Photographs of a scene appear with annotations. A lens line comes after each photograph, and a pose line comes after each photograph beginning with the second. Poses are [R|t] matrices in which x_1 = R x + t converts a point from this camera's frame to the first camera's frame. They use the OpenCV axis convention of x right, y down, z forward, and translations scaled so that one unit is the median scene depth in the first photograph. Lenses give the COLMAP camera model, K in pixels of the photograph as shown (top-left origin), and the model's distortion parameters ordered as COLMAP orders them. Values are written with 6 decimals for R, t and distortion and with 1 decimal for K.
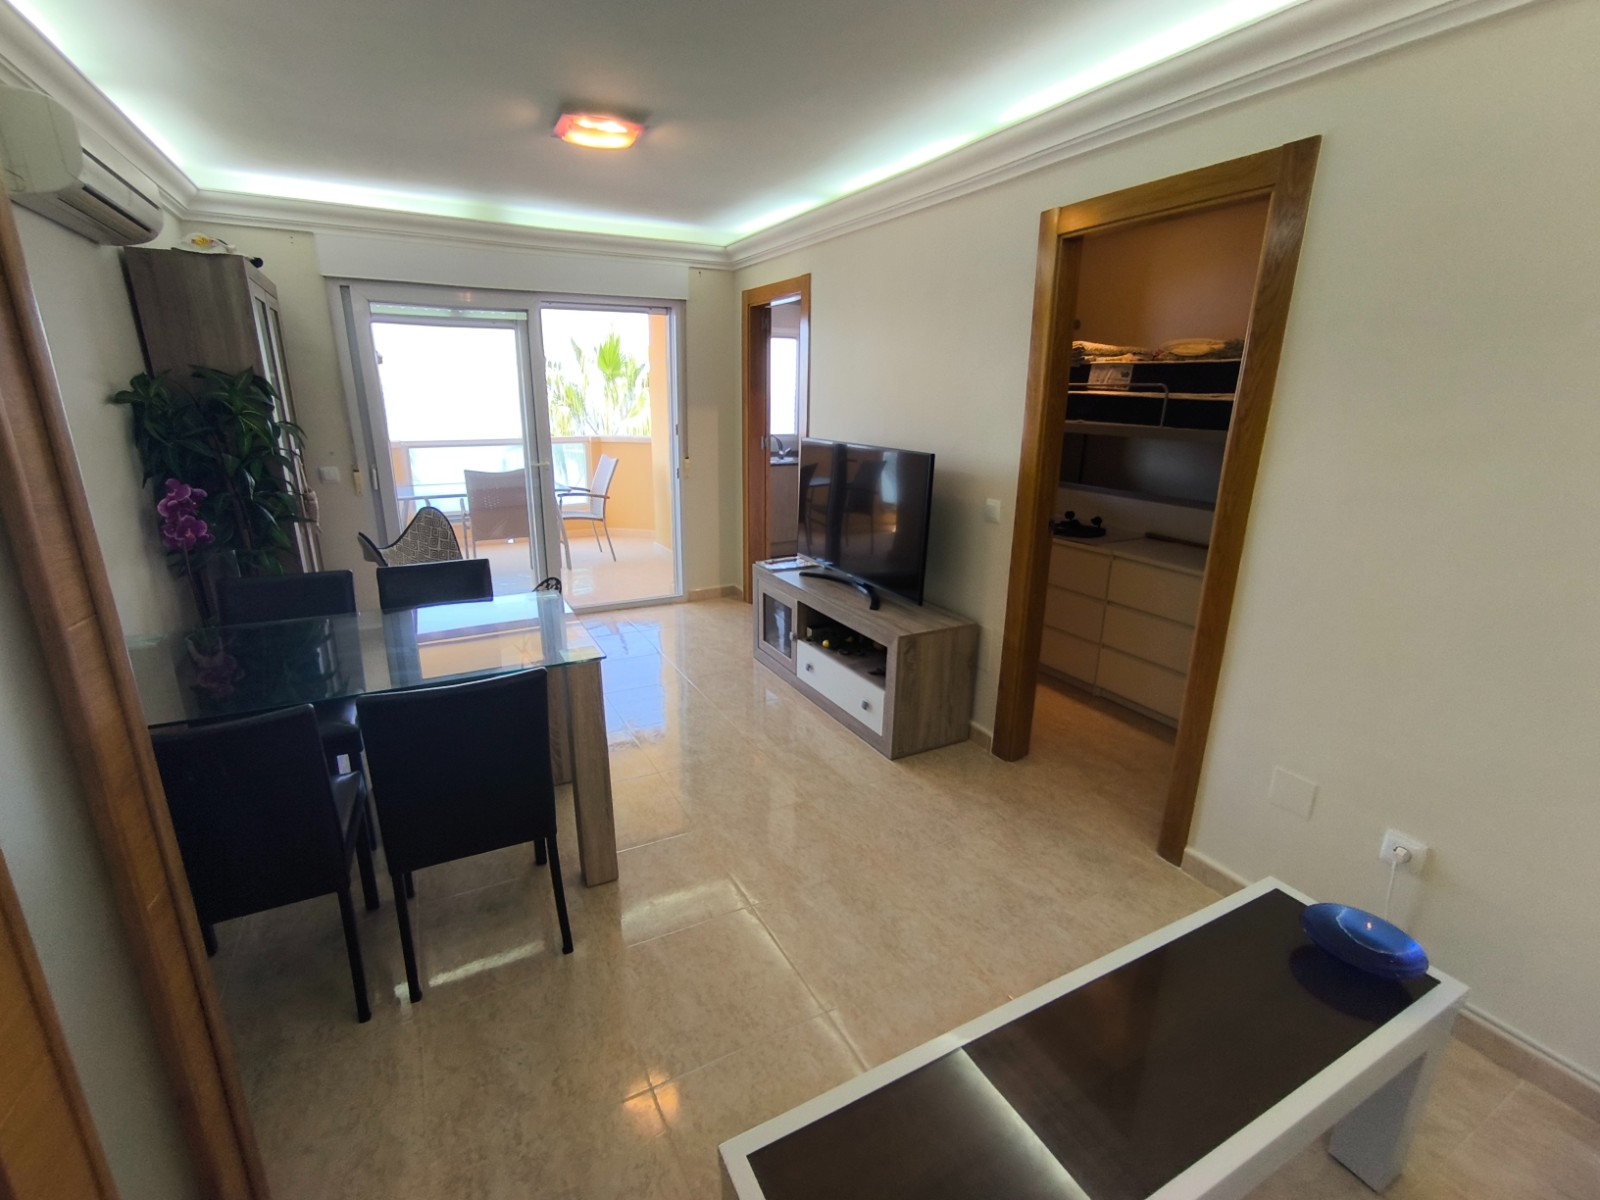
lens RADIAL K [[724.9, 0, 771.4], [0, 724.9, 592.4], [0, 0, 1]] dist [-0.000690, 0.004302]
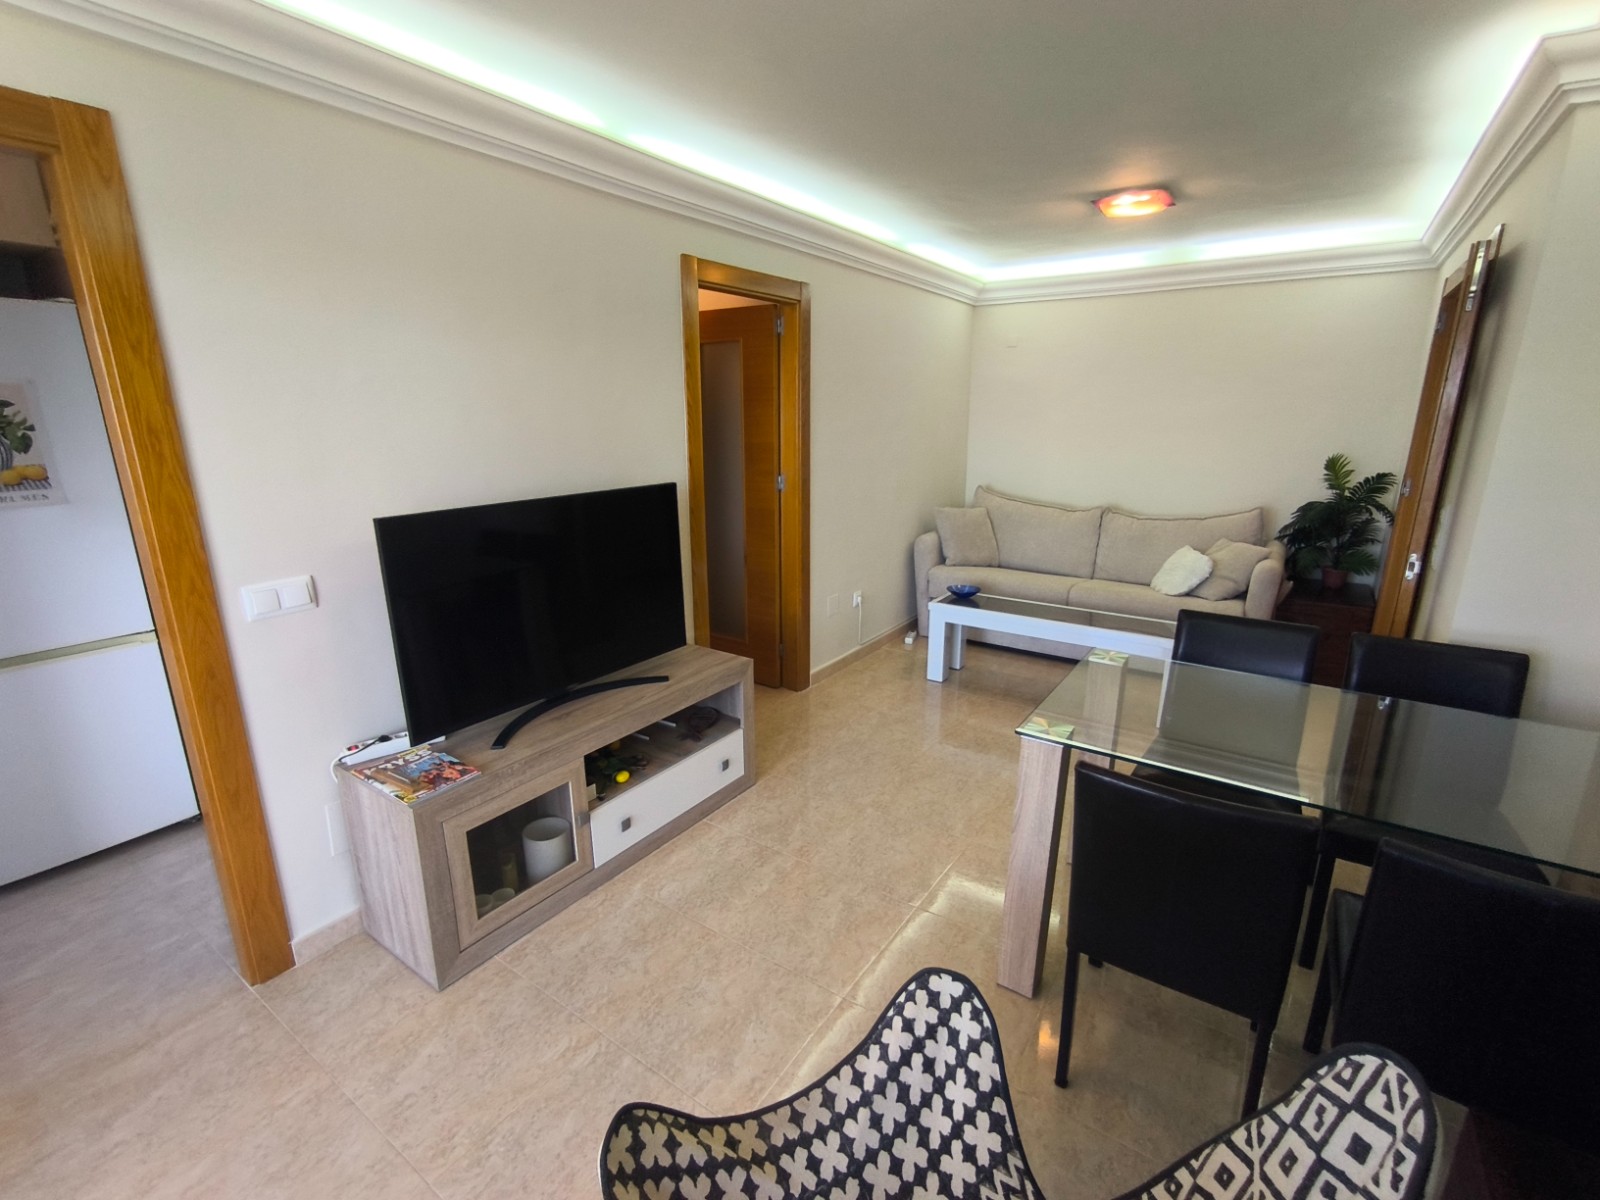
lens RADIAL K [[724.9, 0, 801.3], [0, 724.9, 596.3], [0, 0, 1]] dist [-0.000690, 0.004302]
pose [[-0.467717, -0.231225, 0.853098, -0.626638], [0.241131, 0.895185, 0.374834, -0.341835], [-0.850351, 0.381024, -0.362937, 1.157415]]
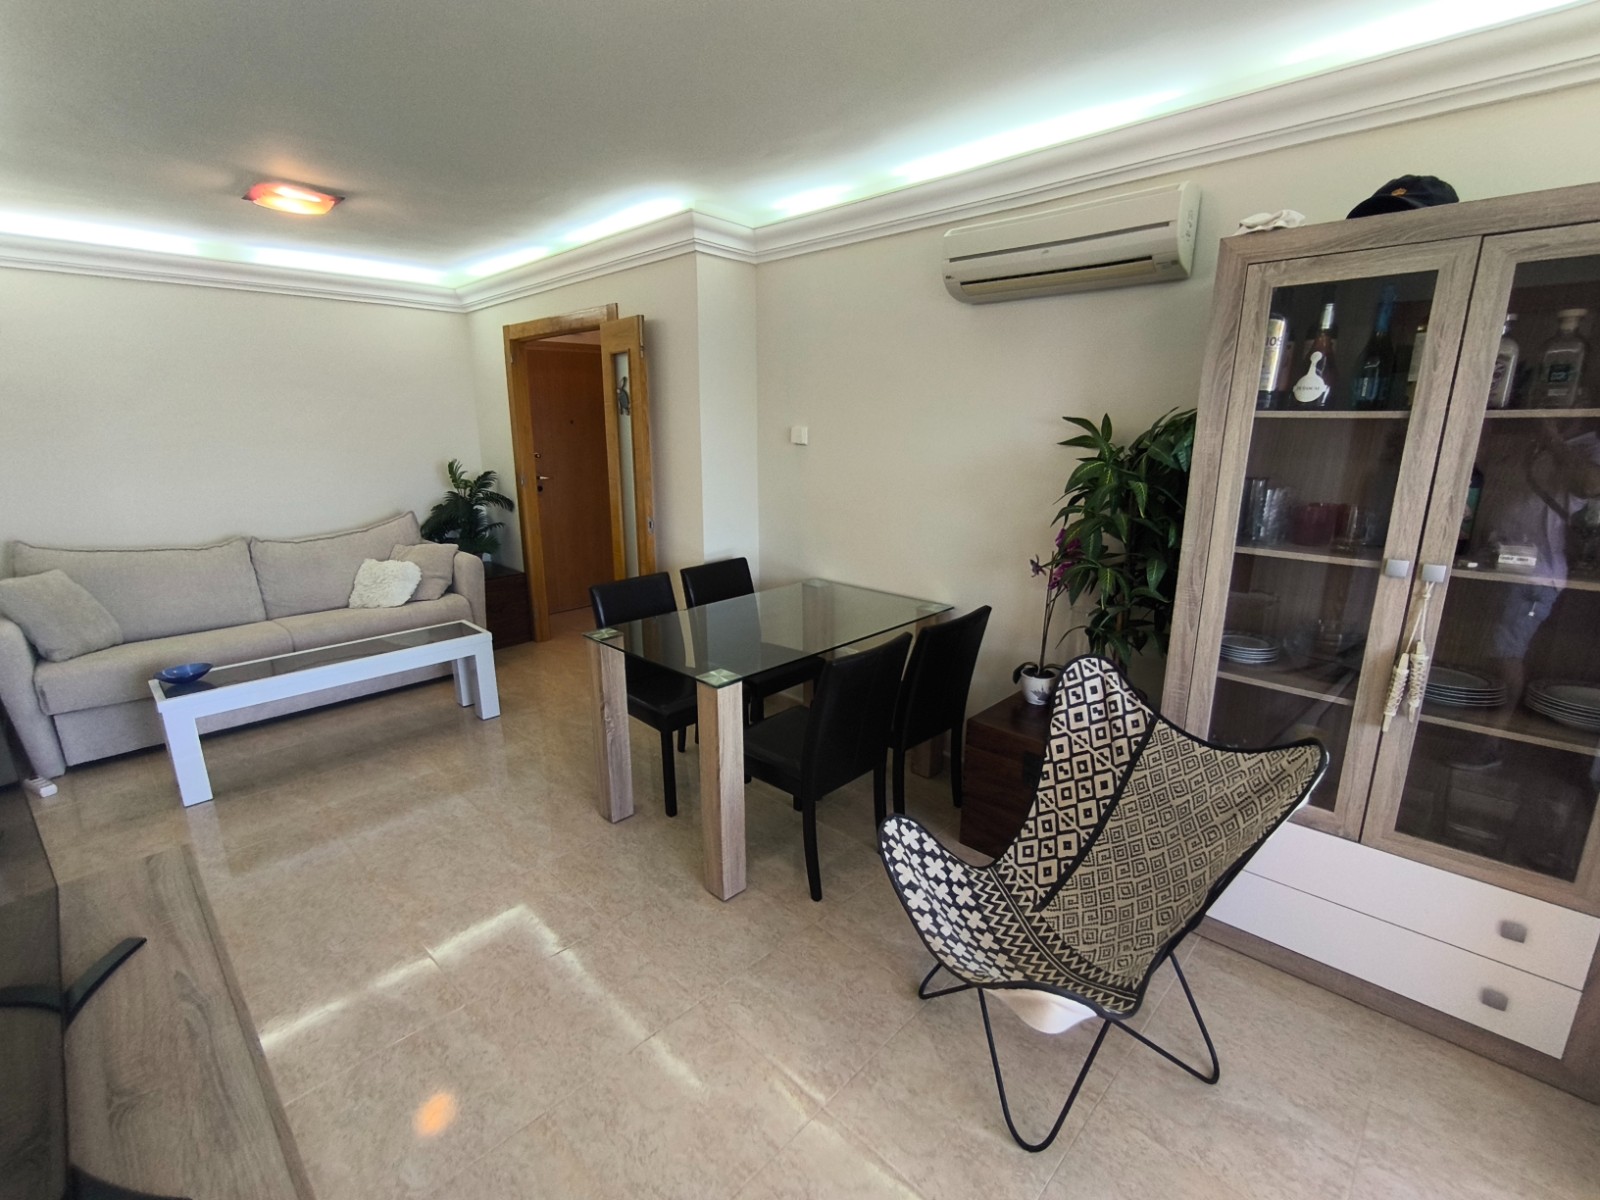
lens RADIAL K [[724.9, 0, 776.2], [0, 724.9, 602.0], [0, 0, 1]] dist [-0.000690, 0.004302]
pose [[-0.953944, 0.069855, -0.291737, -0.113193], [-0.086997, 0.866294, 0.491901, -0.407697], [0.287091, 0.494626, -0.820319, 1.388532]]
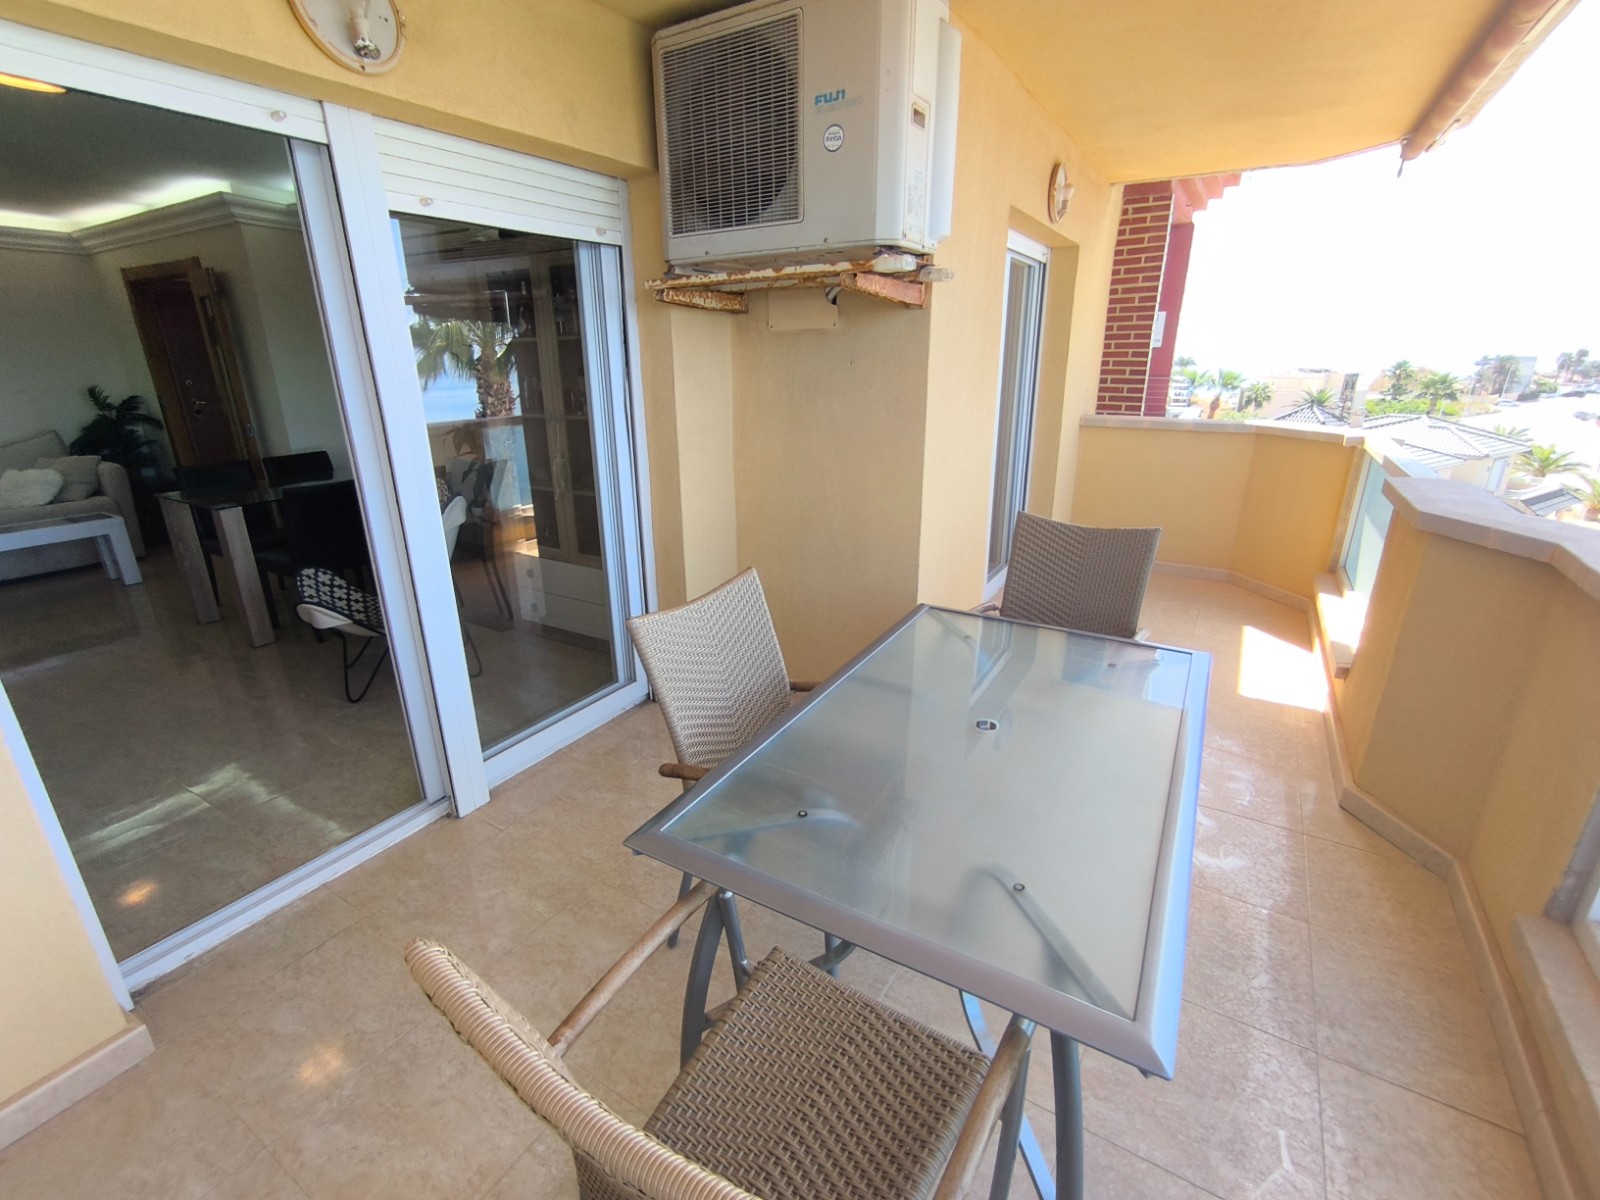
lens RADIAL K [[724.9, 0, 791.1], [0, 724.9, 605.9], [0, 0, 1]] dist [-0.000690, 0.004302]
pose [[-0.860590, 0.166350, -0.481366, -0.452762], [-0.140610, 0.830814, 0.538495, -0.611005], [0.489504, 0.531108, -0.691599, 2.155230]]
